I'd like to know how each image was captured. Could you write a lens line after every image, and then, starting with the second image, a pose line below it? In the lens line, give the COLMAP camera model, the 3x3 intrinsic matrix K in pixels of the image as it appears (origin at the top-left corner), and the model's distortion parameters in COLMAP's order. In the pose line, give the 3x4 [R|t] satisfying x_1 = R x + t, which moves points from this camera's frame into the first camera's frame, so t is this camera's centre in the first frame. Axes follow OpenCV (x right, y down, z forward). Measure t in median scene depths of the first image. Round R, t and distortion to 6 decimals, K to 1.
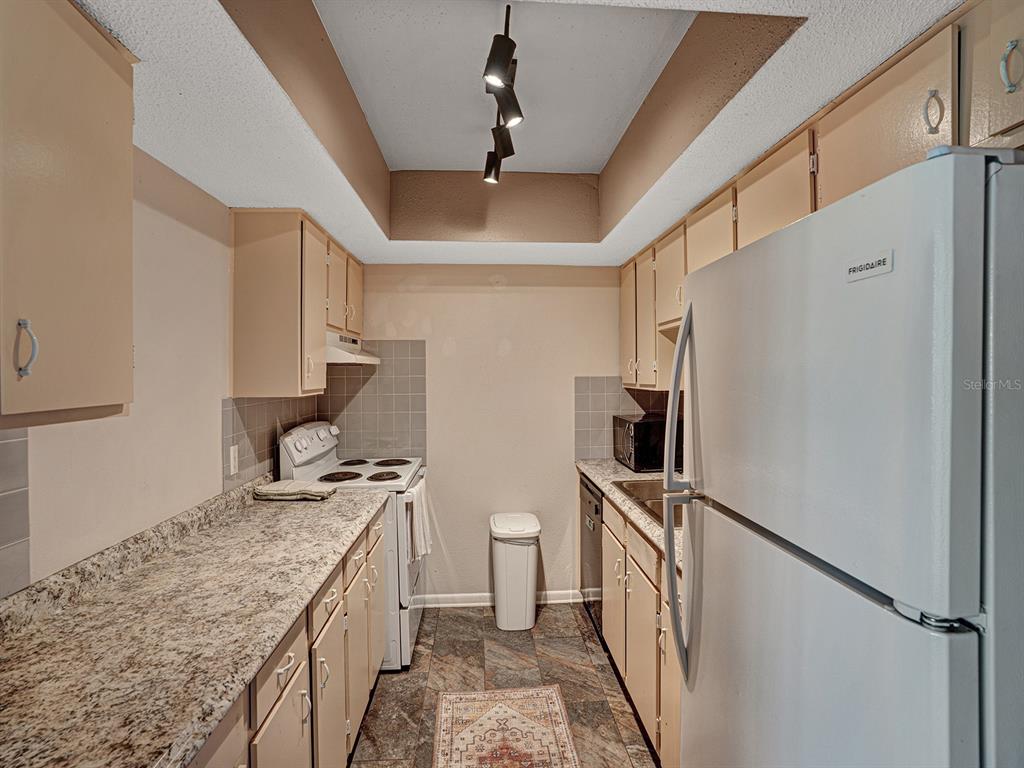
lens RADIAL K [[490.8, 0, 483.9], [0, 490.8, 374.3], [0, 0, 1]] dist [-0.058772, 0.019016]
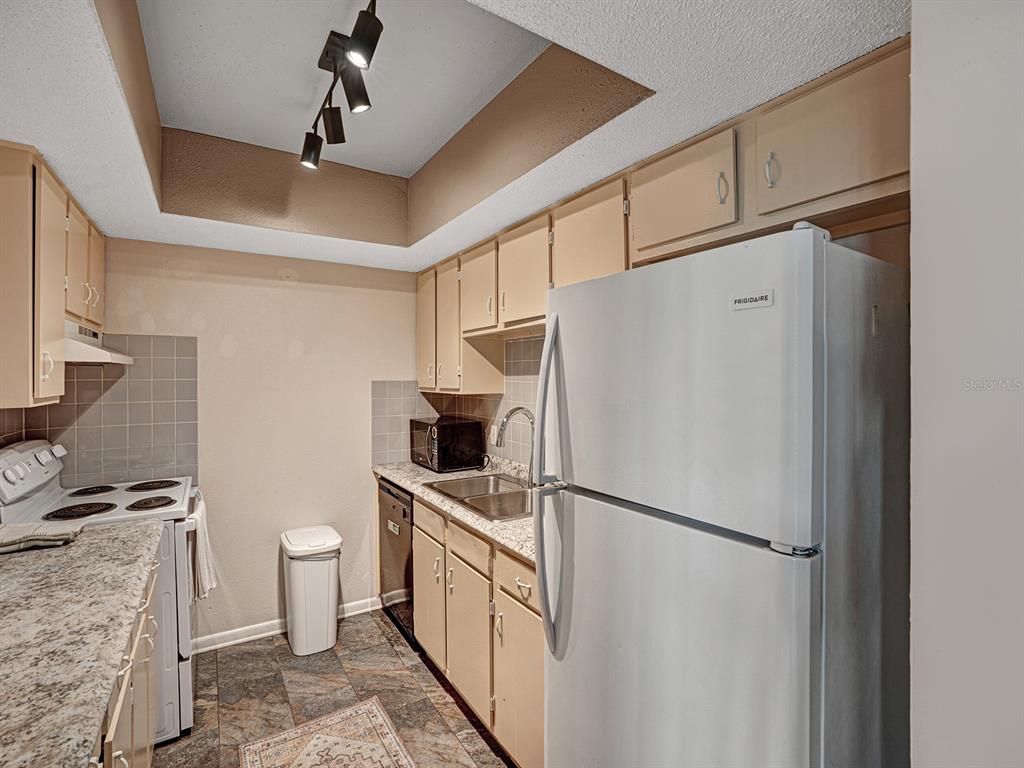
lens RADIAL K [[490.8, 0, 496.8], [0, 490.8, 381.6], [0, 0, 1]] dist [-0.058772, 0.019016]
pose [[0.868763, 0.000381, 0.495228, -0.108808], [-0.003981, 0.999973, 0.006215, -0.000115], [-0.495213, -0.007371, 0.868741, 0.036433]]
